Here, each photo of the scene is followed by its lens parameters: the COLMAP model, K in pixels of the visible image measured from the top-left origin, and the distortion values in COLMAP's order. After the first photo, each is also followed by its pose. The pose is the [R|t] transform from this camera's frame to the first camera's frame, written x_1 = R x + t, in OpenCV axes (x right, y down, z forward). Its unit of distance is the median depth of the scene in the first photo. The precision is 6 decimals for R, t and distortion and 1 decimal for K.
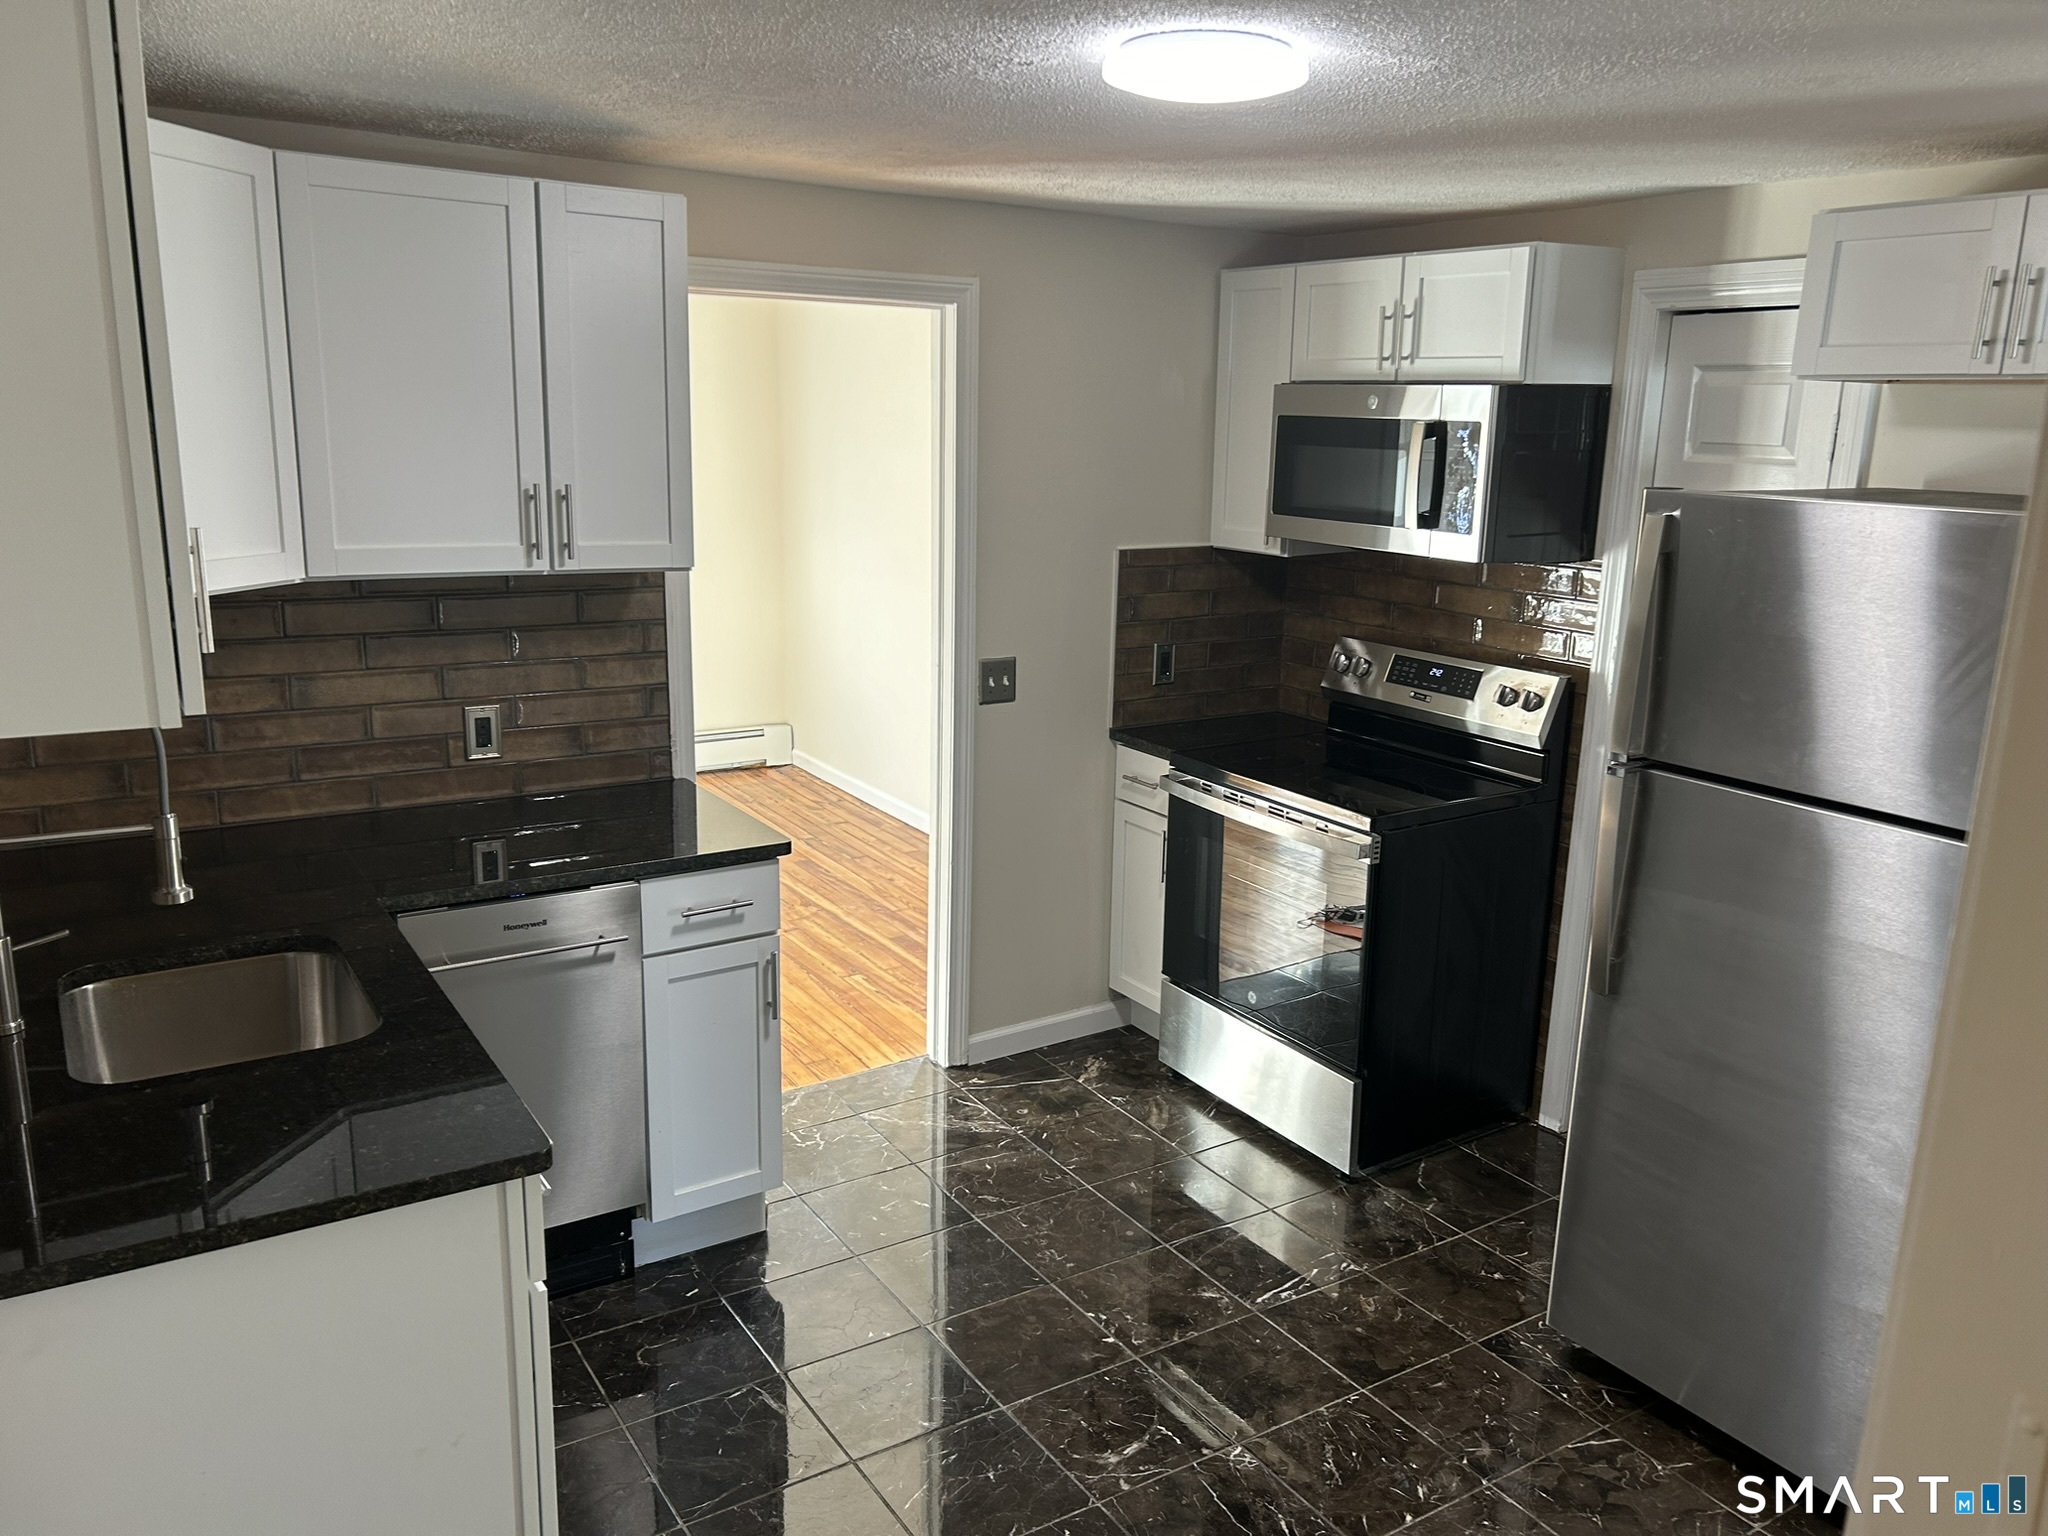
lens RADIAL K [[1541.8, 0, 1036.7], [0, 1541.8, 763.1], [0, 0, 1]] dist [0.044065, -0.047270]
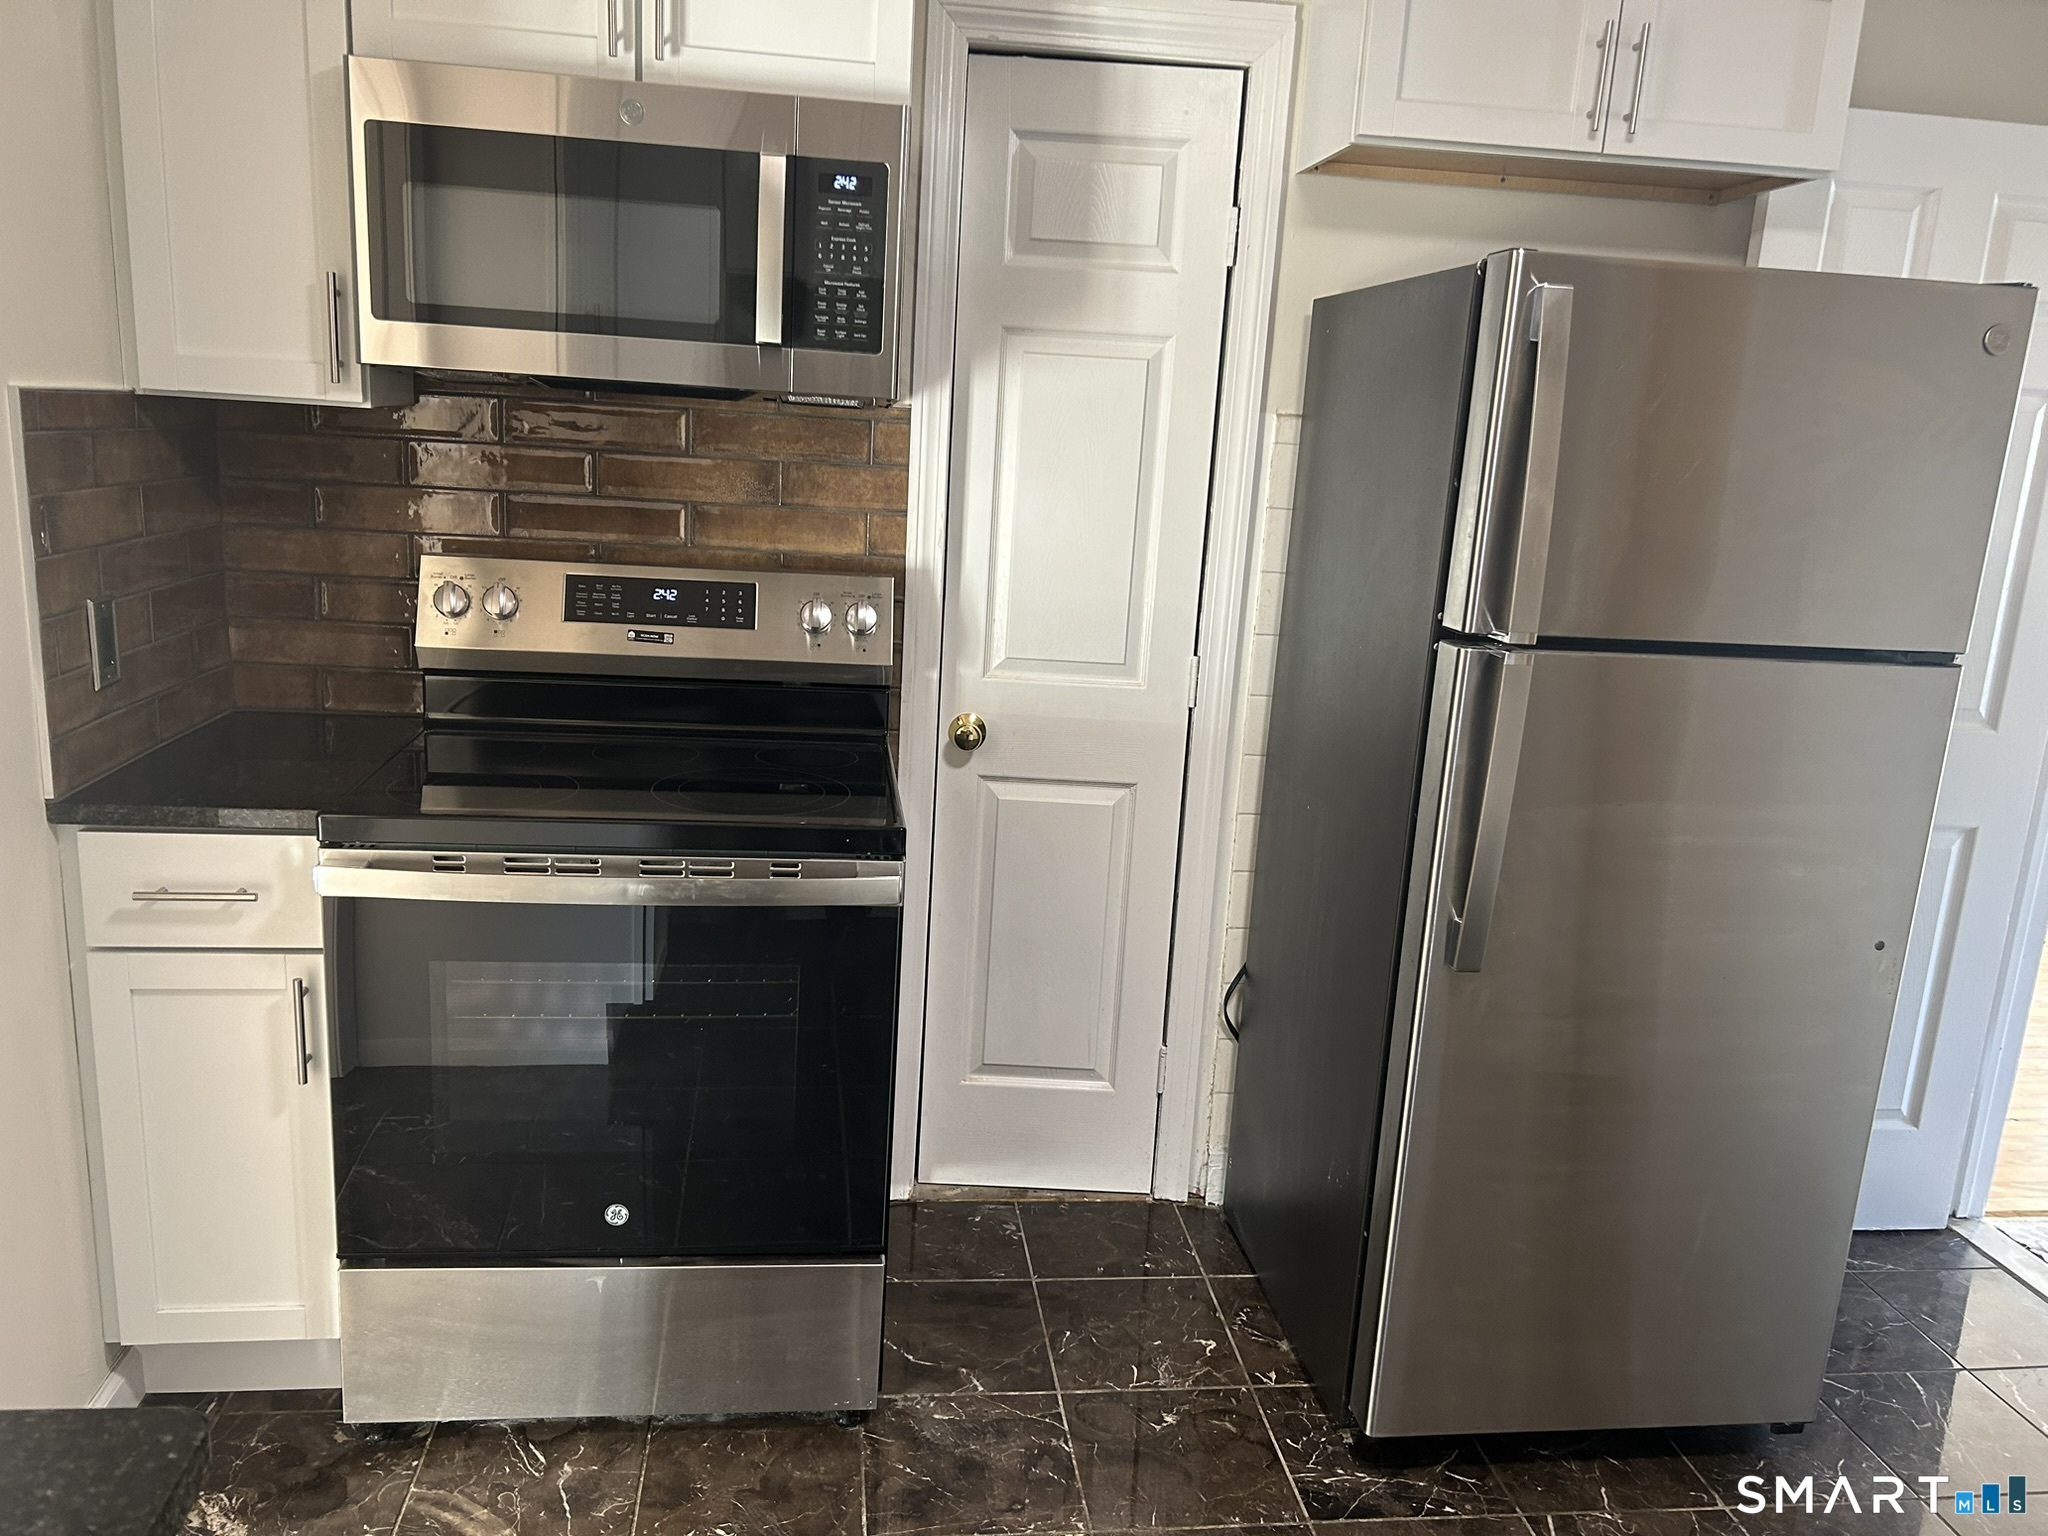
lens RADIAL K [[1541.8, 0, 1024.1], [0, 1541.8, 780.0], [0, 0, 1]] dist [0.044065, -0.047270]
pose [[0.433160, -0.201466, 0.878512, -0.240255], [0.158011, 0.976577, 0.146046, -0.053646], [-0.887358, 0.075554, 0.454848, 0.592314]]
